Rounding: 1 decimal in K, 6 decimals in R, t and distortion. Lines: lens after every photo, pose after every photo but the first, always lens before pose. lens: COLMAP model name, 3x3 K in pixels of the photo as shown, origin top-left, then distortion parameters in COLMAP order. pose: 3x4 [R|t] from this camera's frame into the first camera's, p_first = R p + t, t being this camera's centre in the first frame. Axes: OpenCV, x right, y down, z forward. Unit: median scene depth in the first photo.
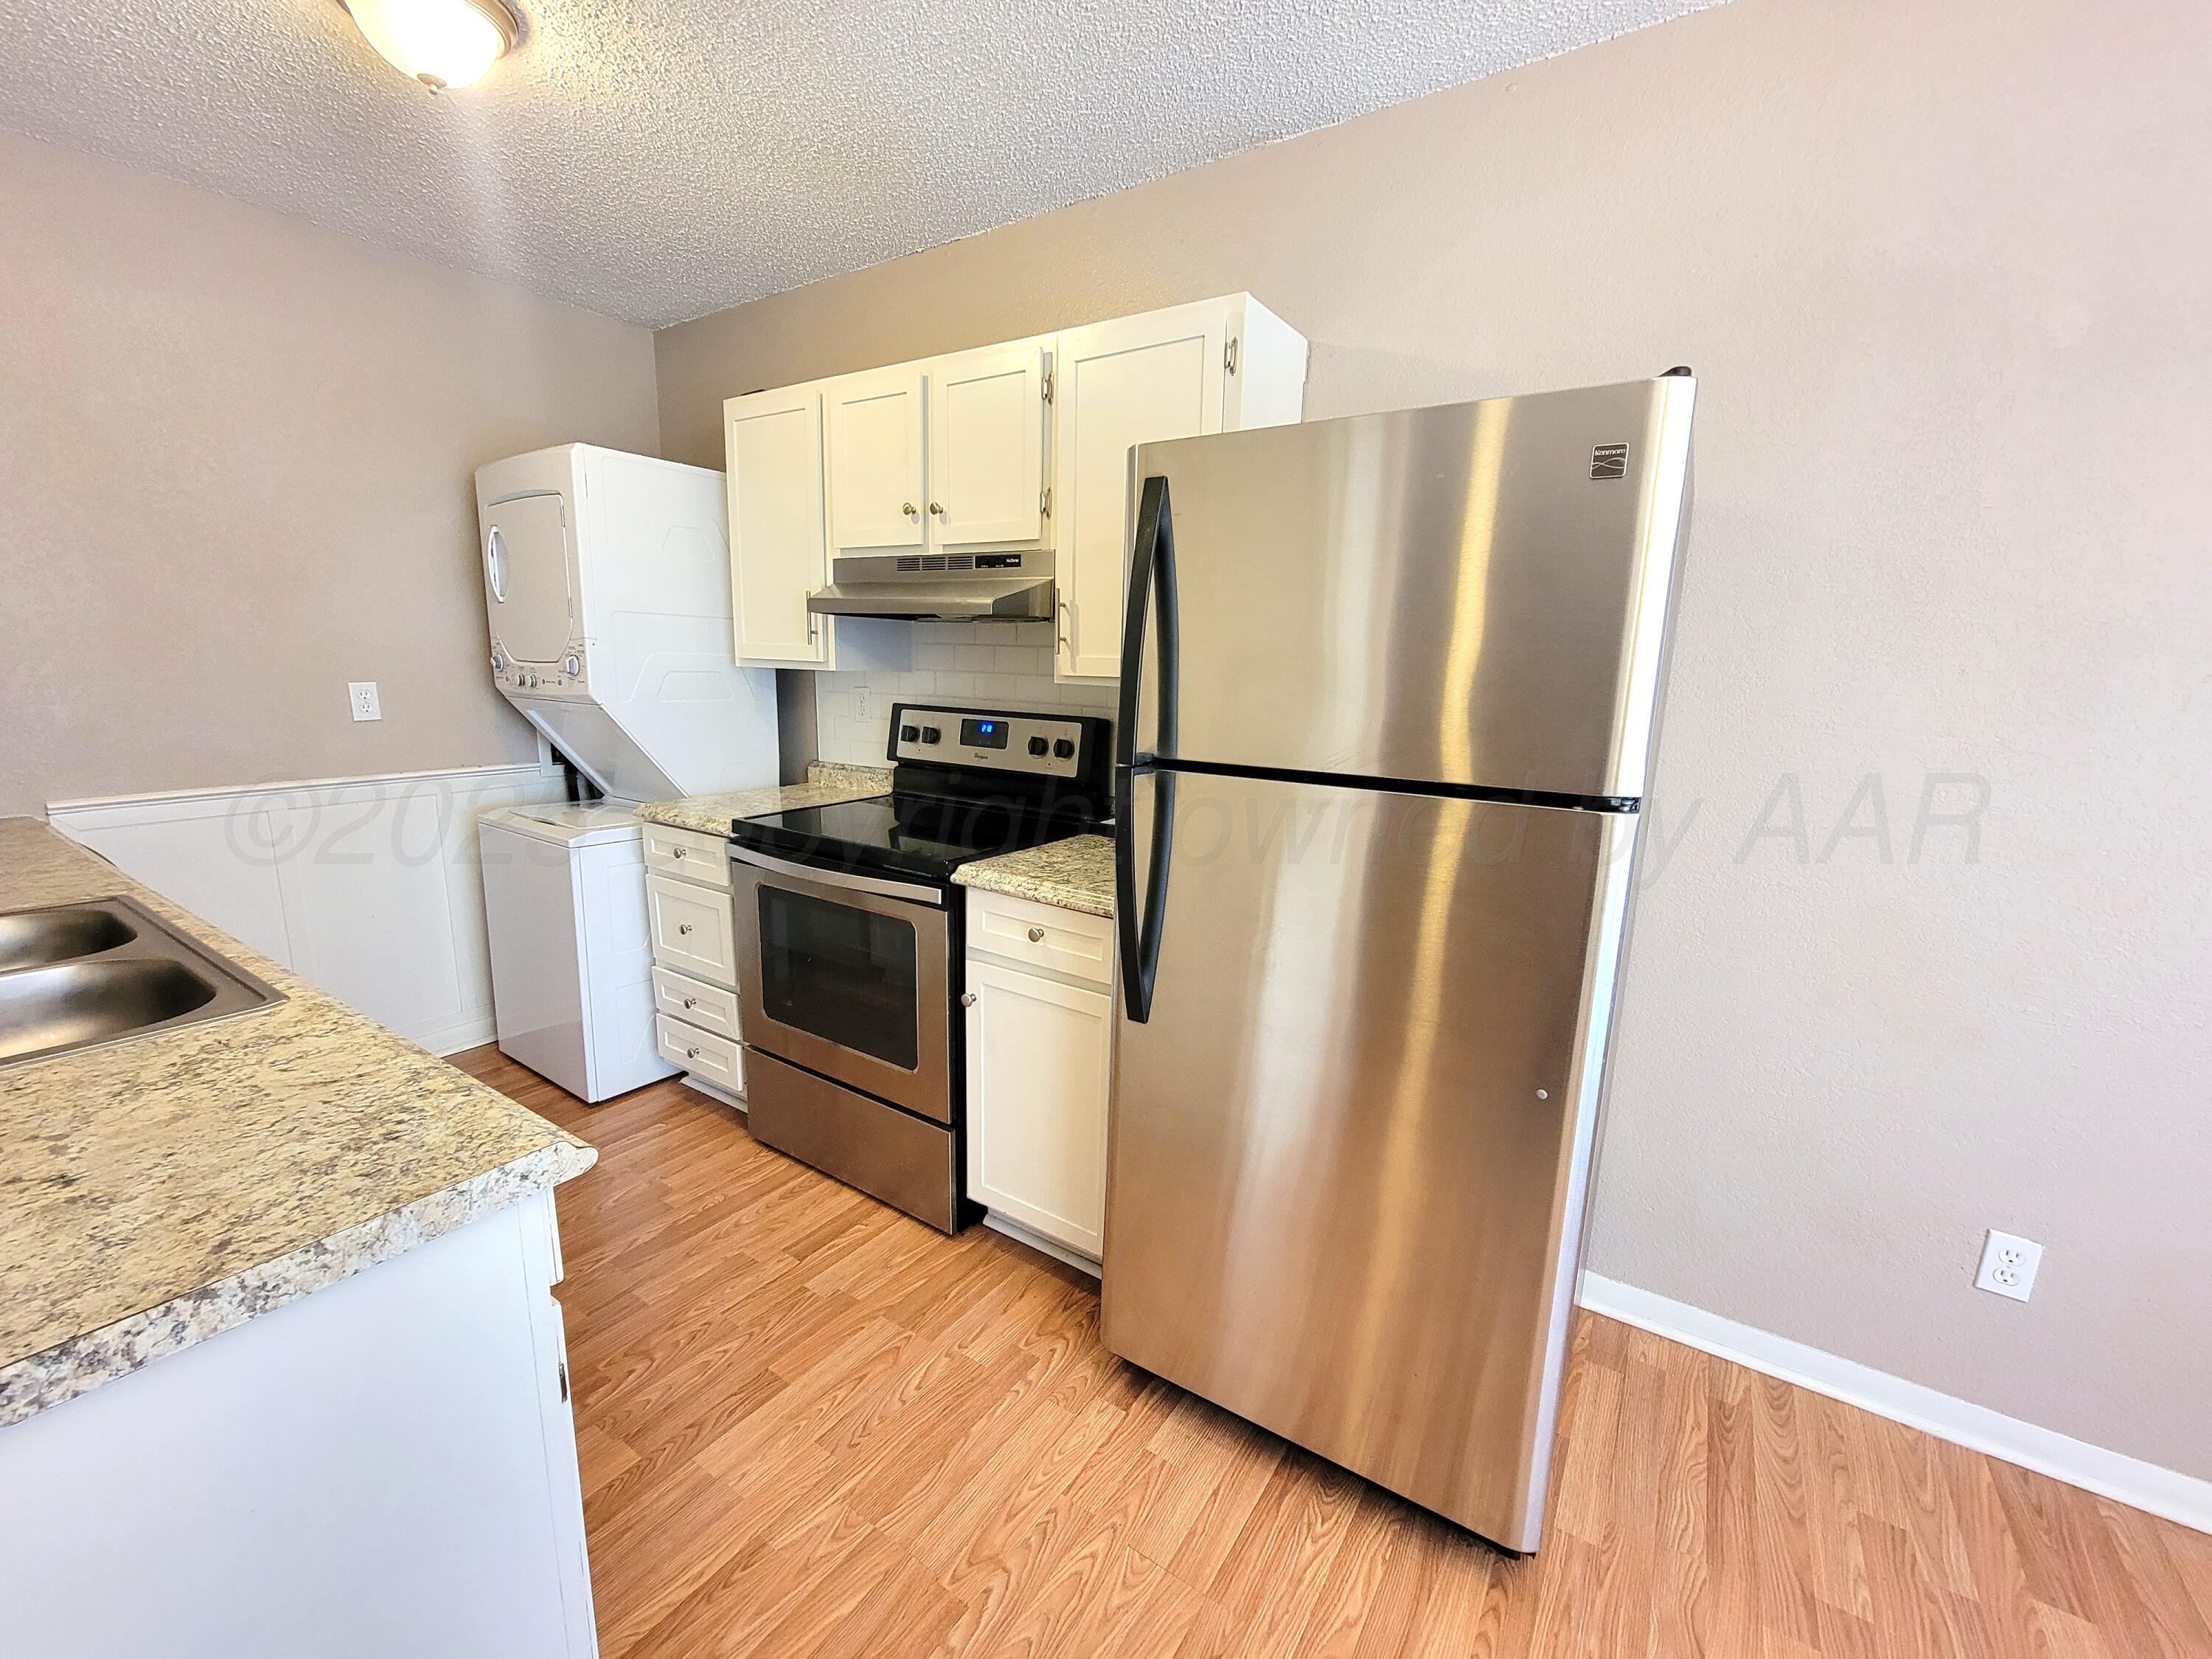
lens RADIAL K [[896.0, 0, 1105.9], [0, 896.0, 829.2], [0, 0, 1]] dist [-0.002131, -0.000395]
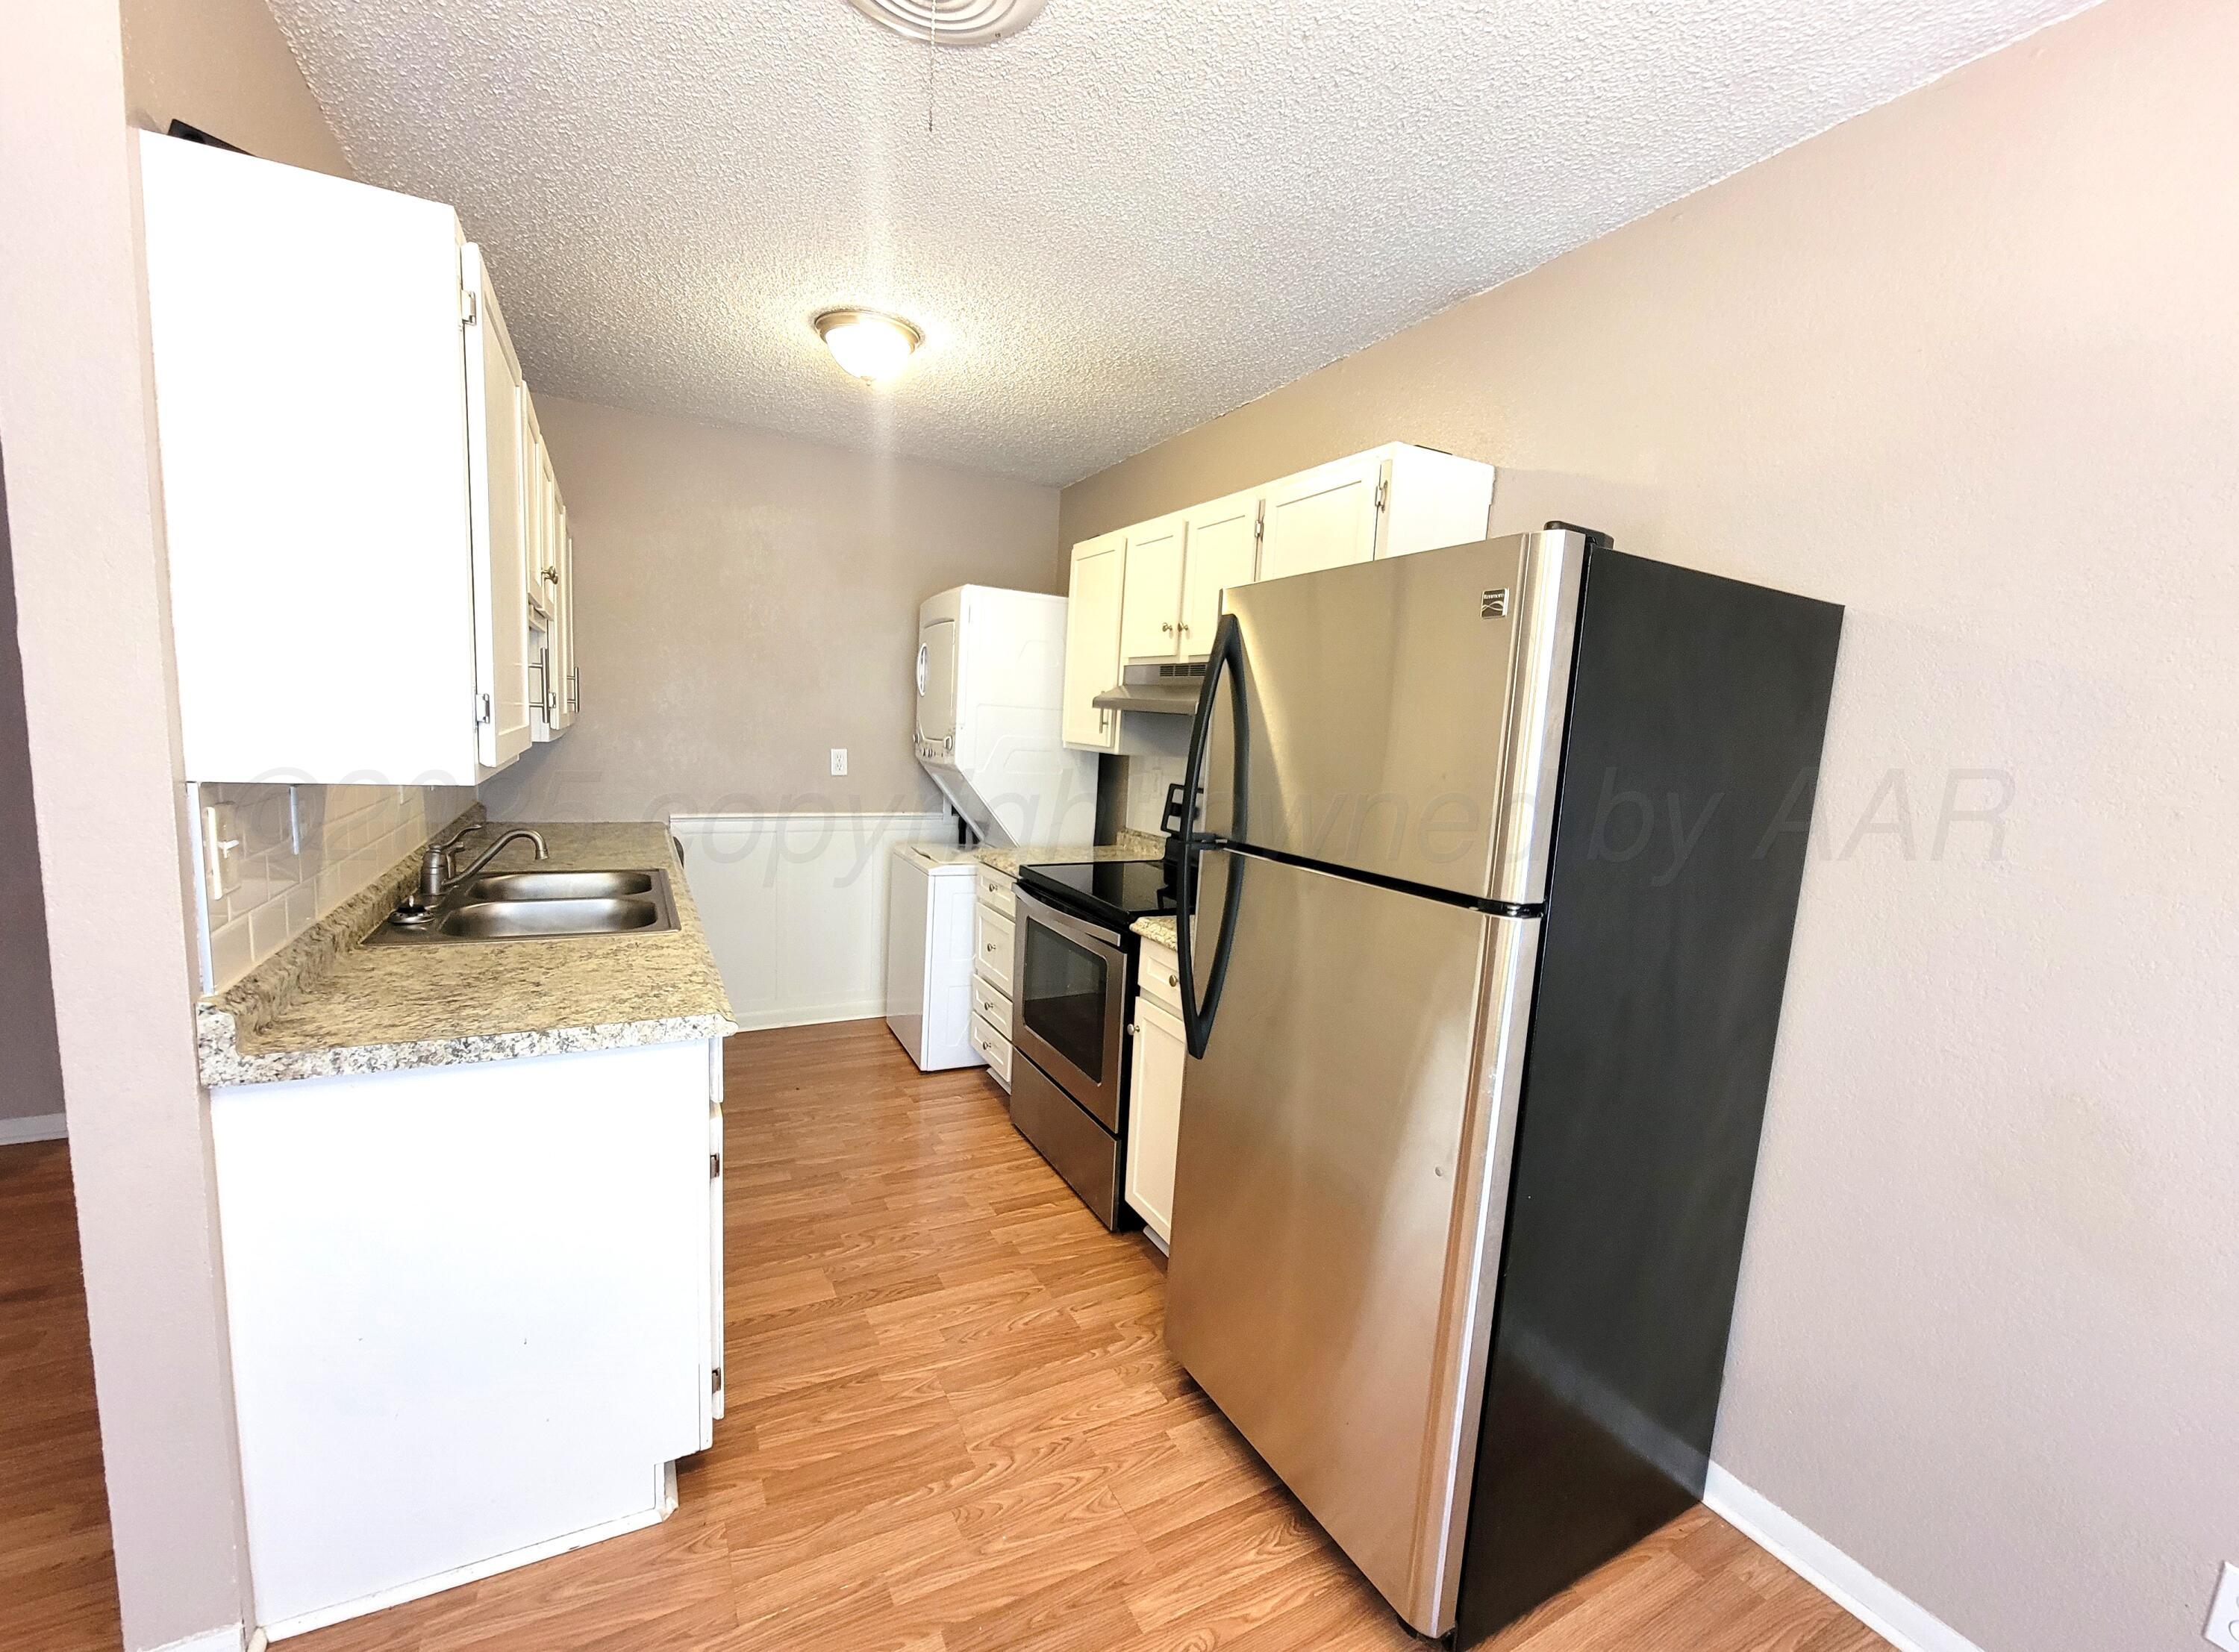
lens RADIAL K [[901.9, 0, 1122.4], [0, 901.9, 836.2], [0, 0, 1]] dist [-0.003365, -0.000671]
pose [[0.883327, 0.081973, -0.461533, 0.386135], [-0.120161, 0.991290, -0.053911, 0.000127], [0.453094, 0.103079, 0.885483, -0.109745]]
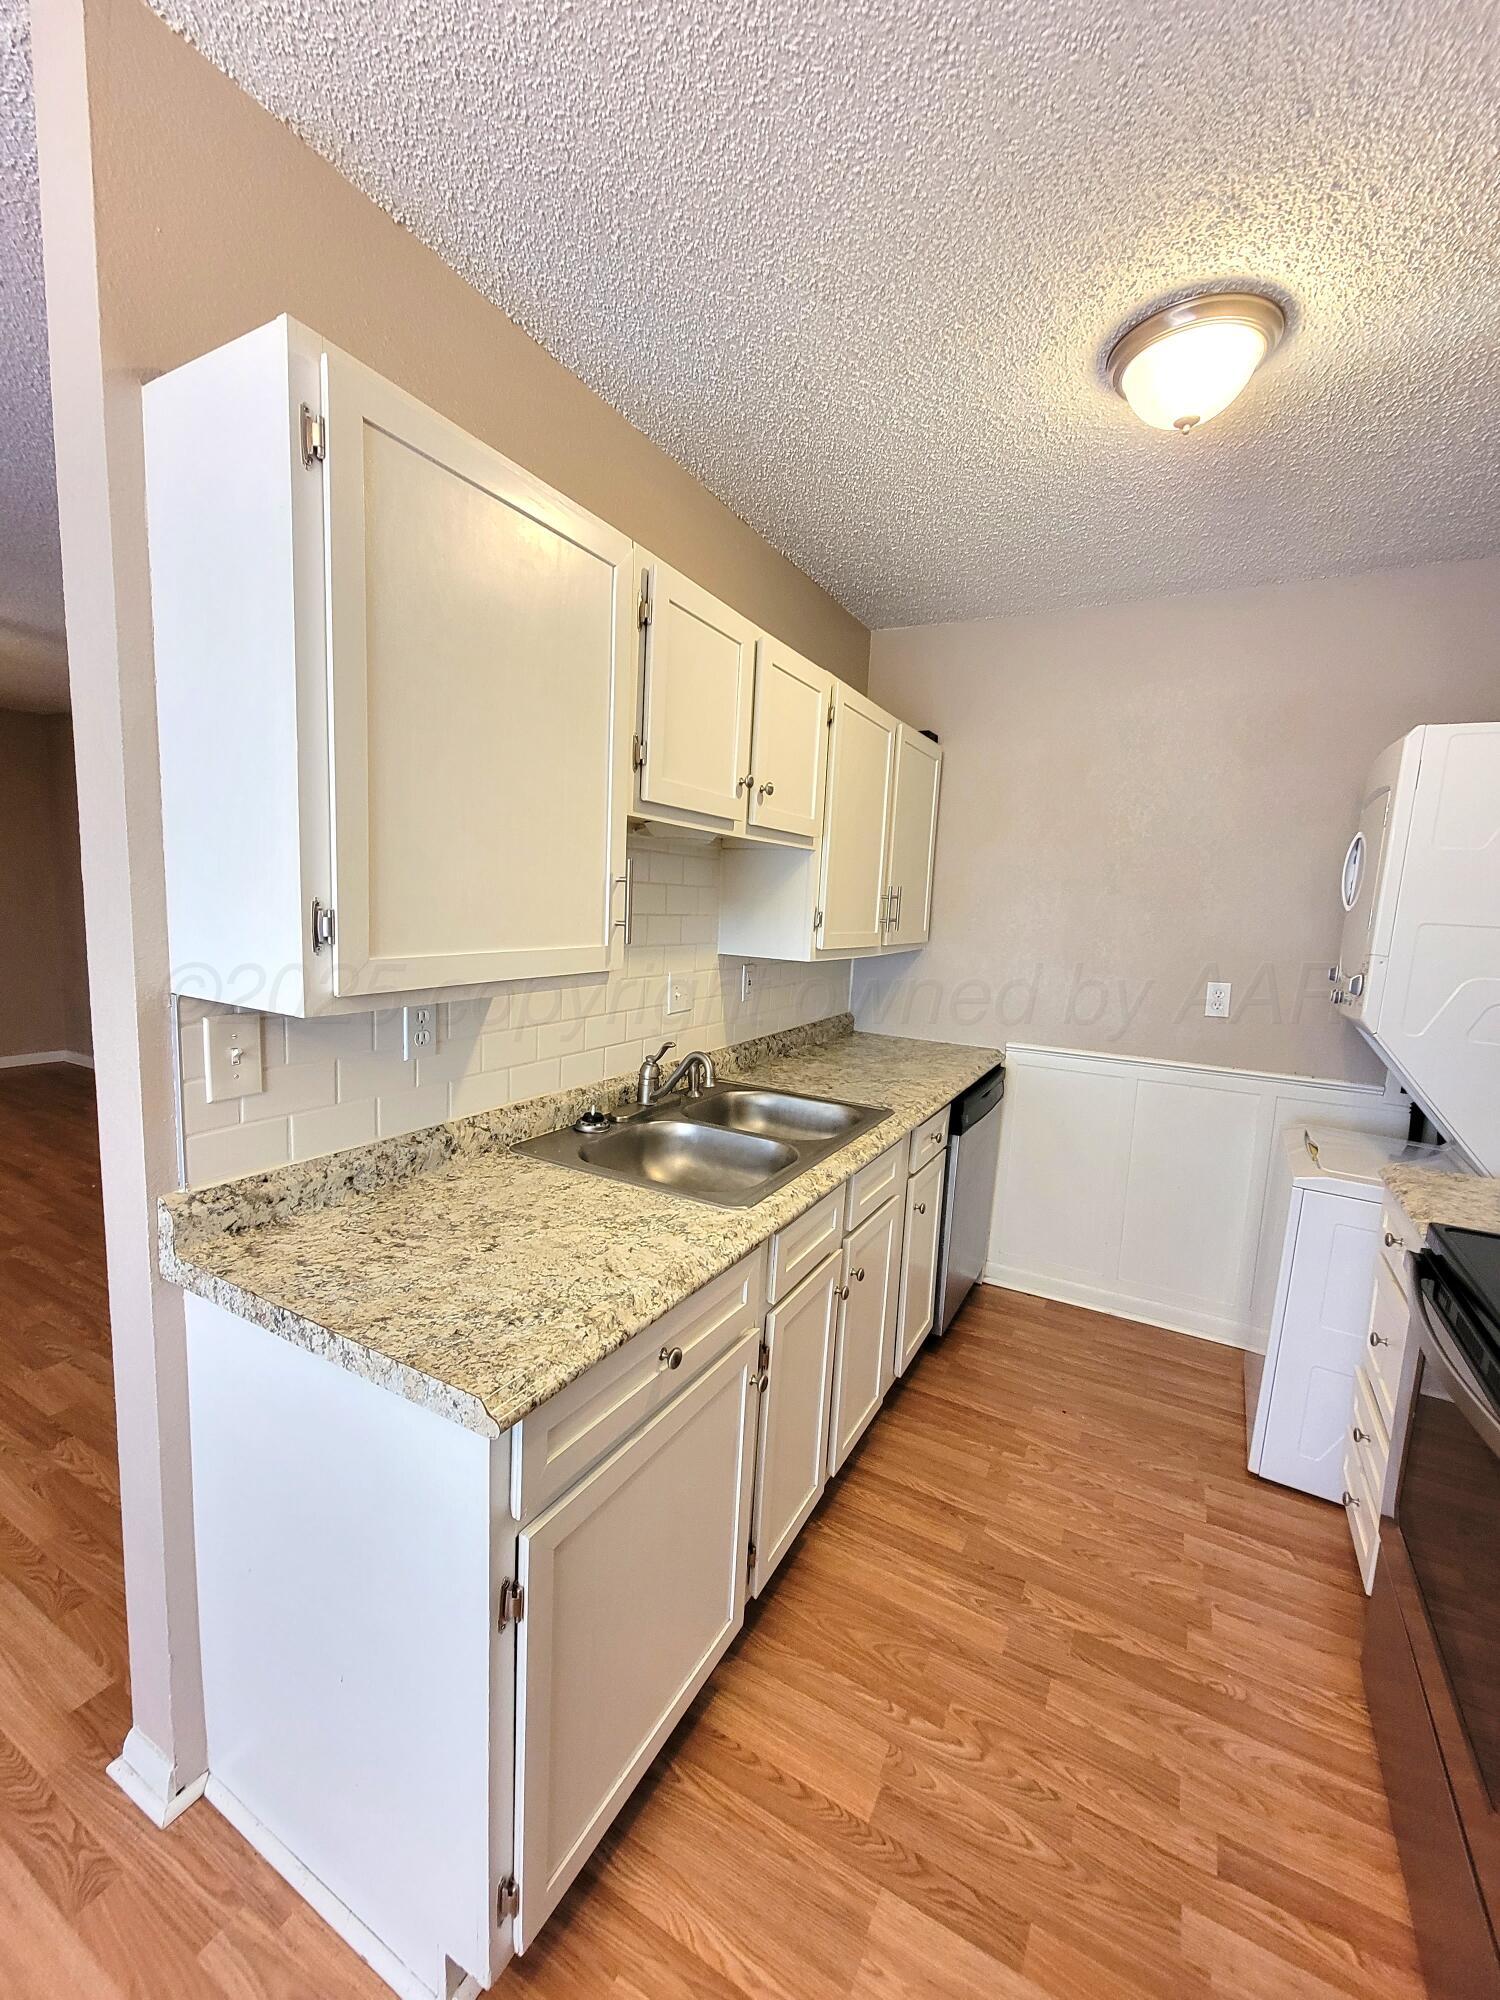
lens RADIAL K [[818.6, 0, 746.7], [0, 818.6, 1004.5], [0, 0, 1]] dist [0.000307, -0.000583]
pose [[0.090533, 0.111544, -0.989627, 0.174755], [-0.231165, 0.968921, 0.088063, -0.134370], [0.968693, 0.220794, 0.113504, 0.474660]]
